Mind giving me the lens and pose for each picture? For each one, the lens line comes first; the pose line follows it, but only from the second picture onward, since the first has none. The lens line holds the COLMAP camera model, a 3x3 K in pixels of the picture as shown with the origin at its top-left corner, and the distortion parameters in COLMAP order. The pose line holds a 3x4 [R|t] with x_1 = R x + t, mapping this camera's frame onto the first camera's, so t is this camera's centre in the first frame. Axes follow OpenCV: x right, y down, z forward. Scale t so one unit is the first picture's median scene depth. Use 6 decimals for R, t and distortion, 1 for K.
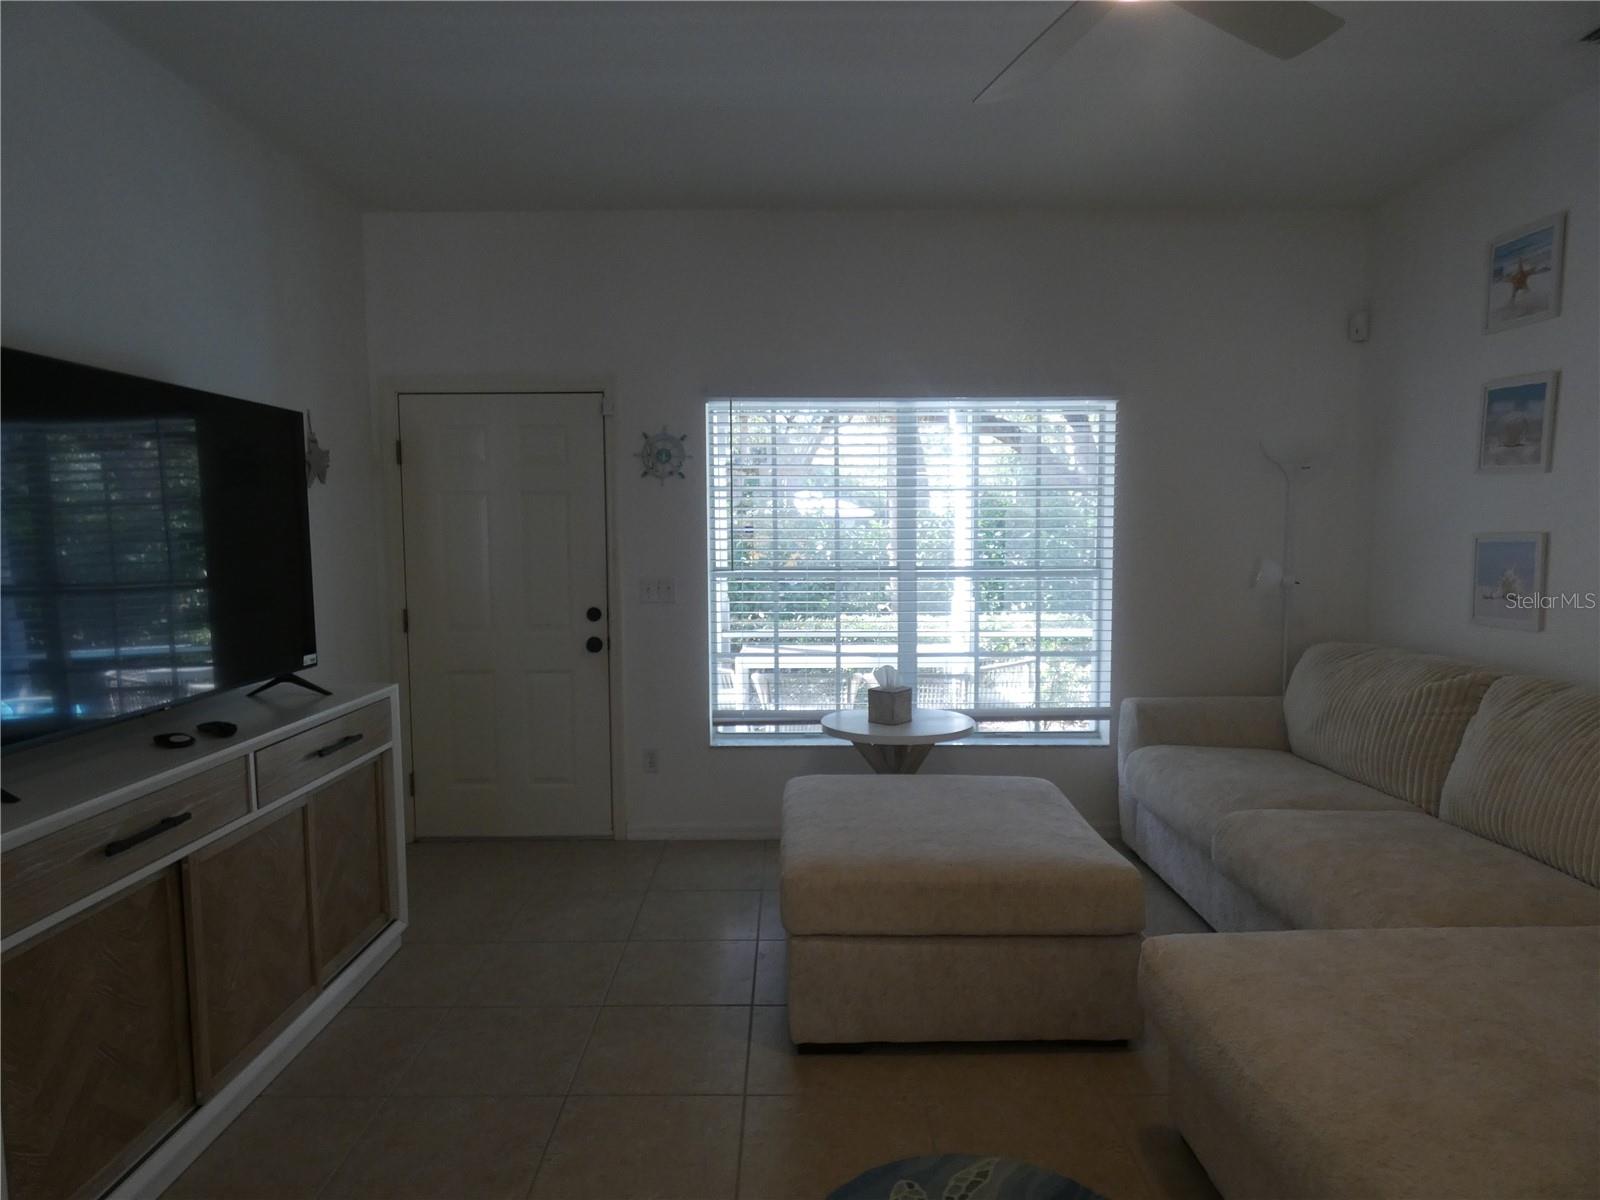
lens RADIAL K [[959.9, 0, 790.9], [0, 959.9, 603.3], [0, 0, 1]] dist [-0.002507, 0.001466]
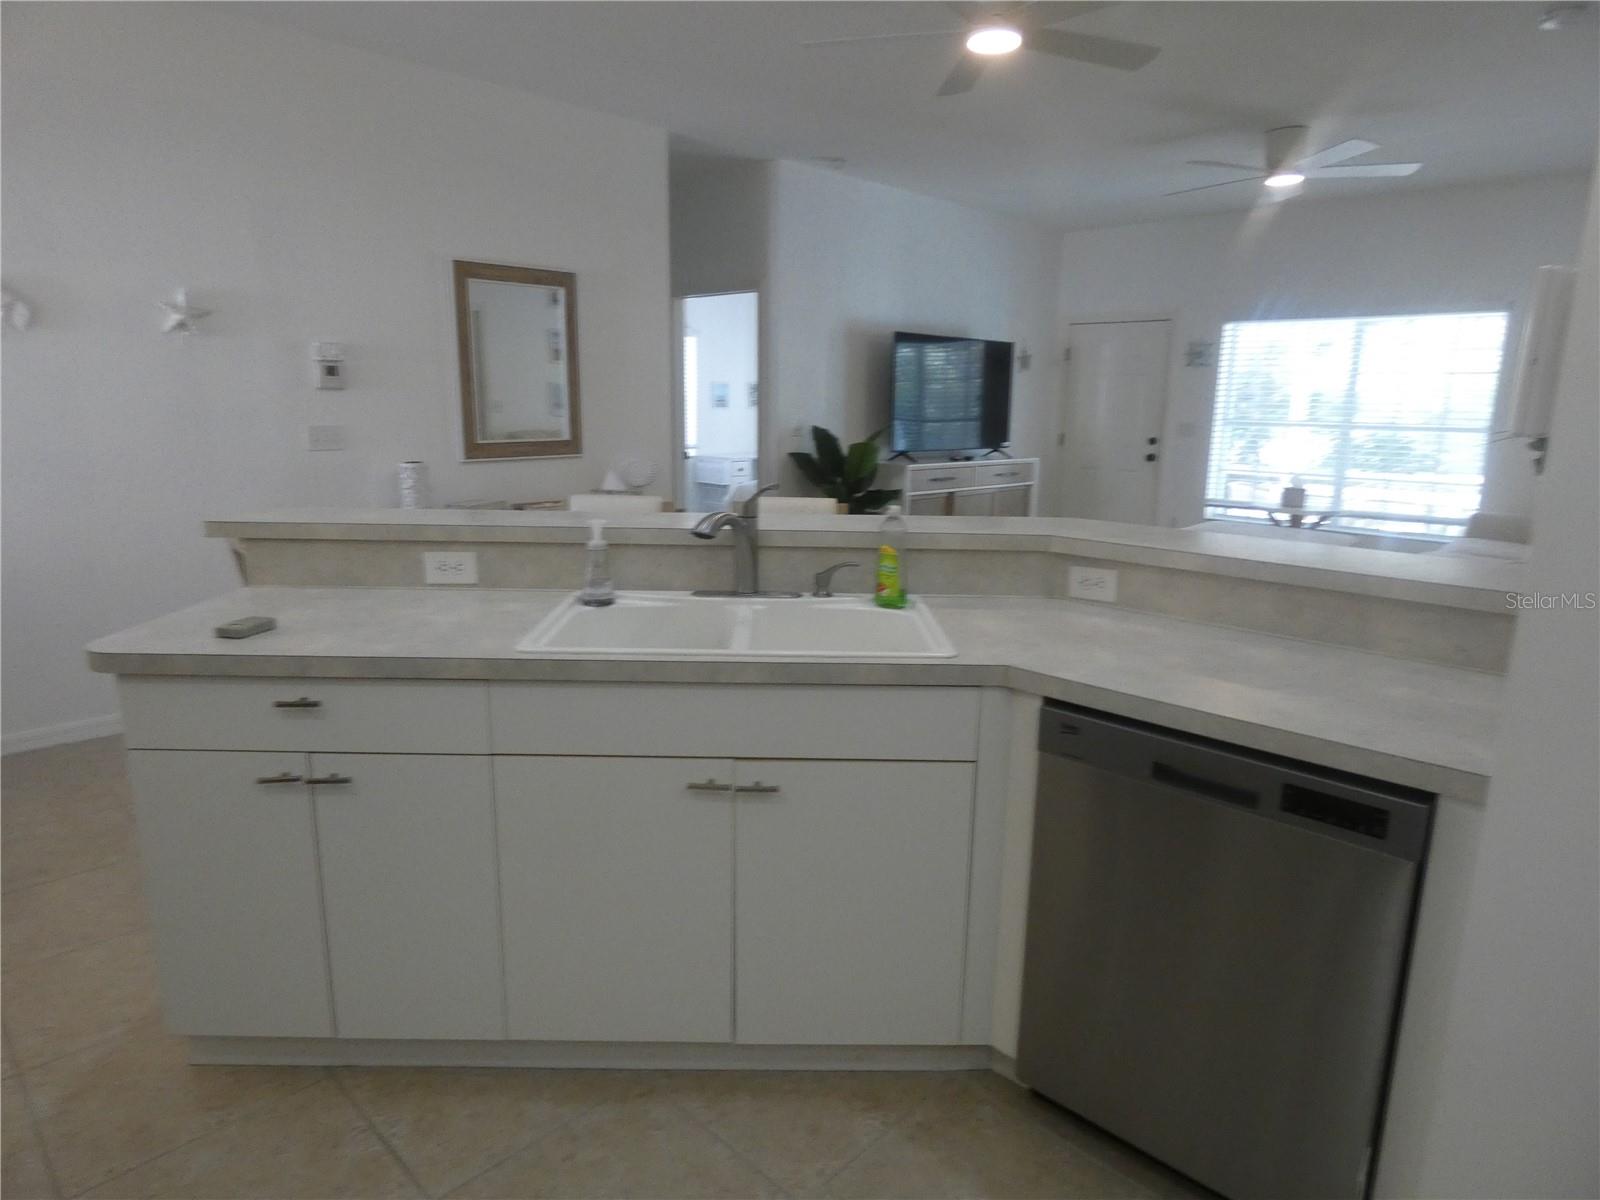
lens RADIAL K [[959.9, 0, 799.6], [0, 959.9, 600.8], [0, 0, 1]] dist [-0.002507, 0.001466]
pose [[0.724084, 0.159213, -0.671084, 0.632853], [-0.080274, 0.985833, 0.147272, 0.102940], [0.685025, -0.052766, 0.726606, -0.893666]]
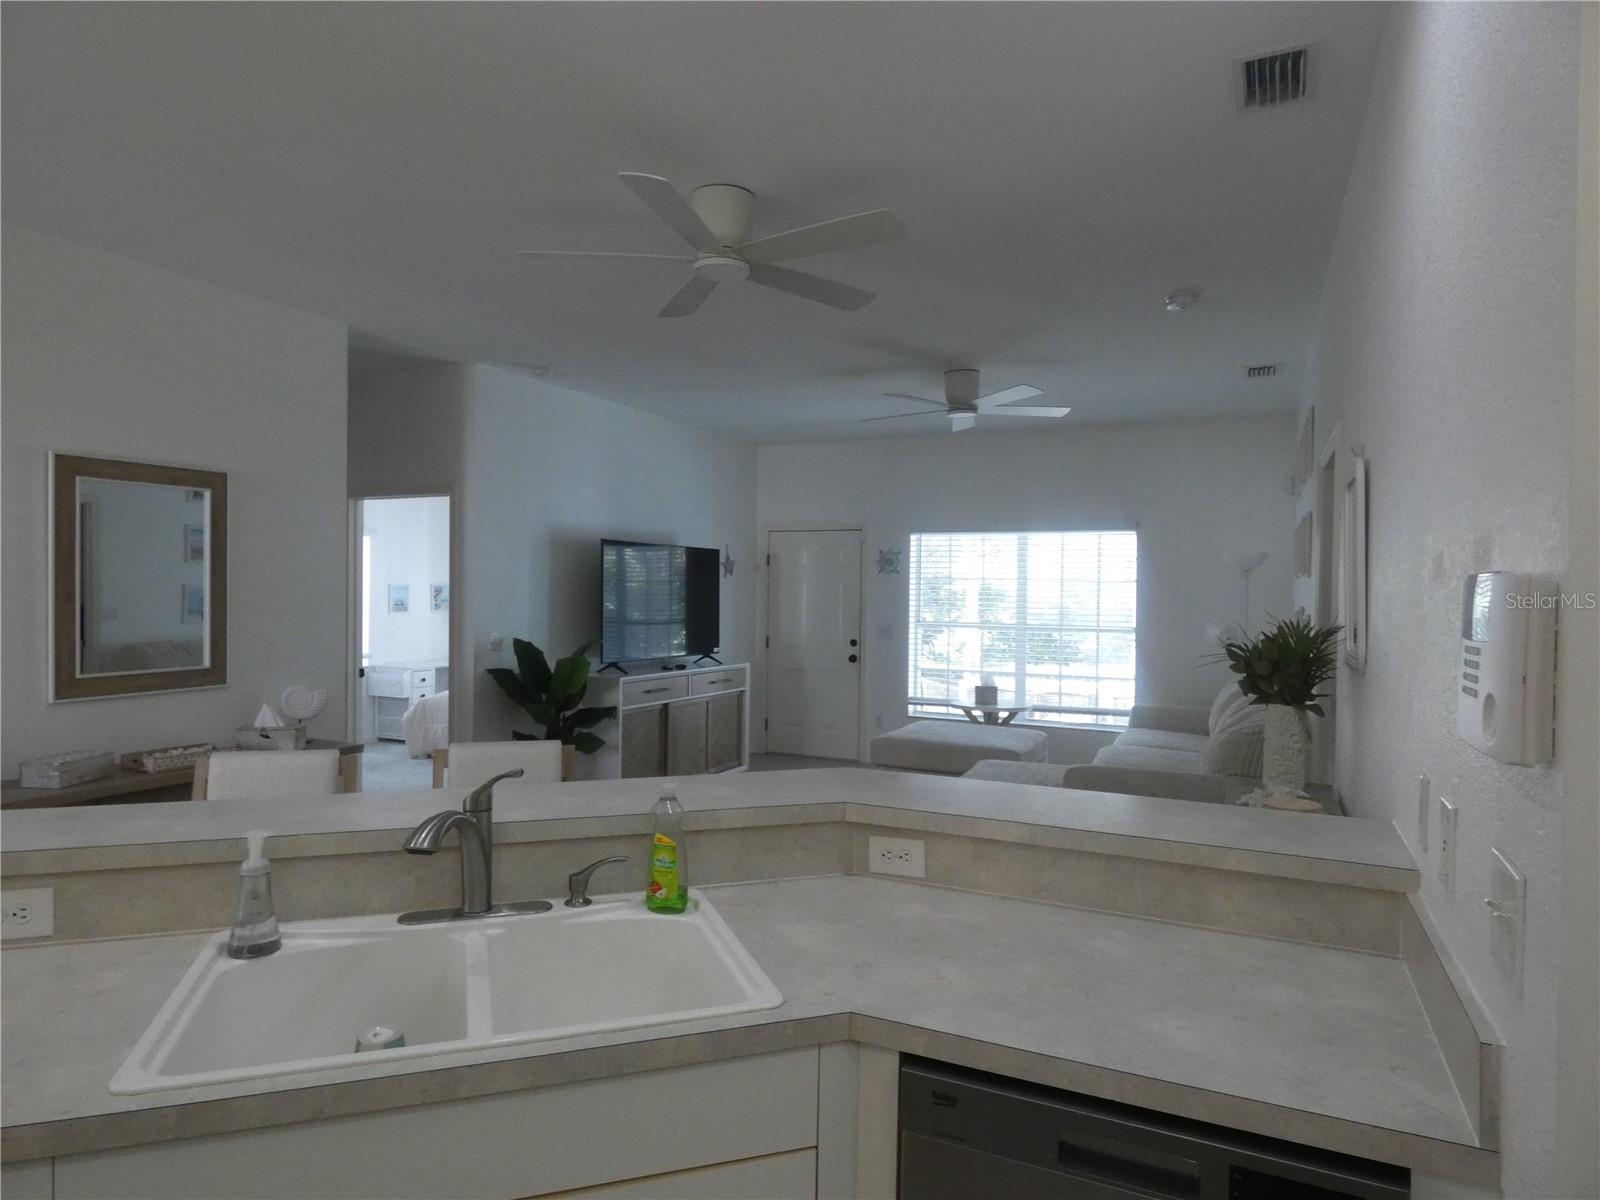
lens RADIAL K [[959.9, 0, 799.3], [0, 959.9, 602.9], [0, 0, 1]] dist [-0.002507, 0.001466]
pose [[0.904870, 0.021115, -0.425164, 0.543572], [-0.054891, 0.996218, -0.067349, 0.070658], [0.422134, 0.084280, 0.902607, -0.842538]]
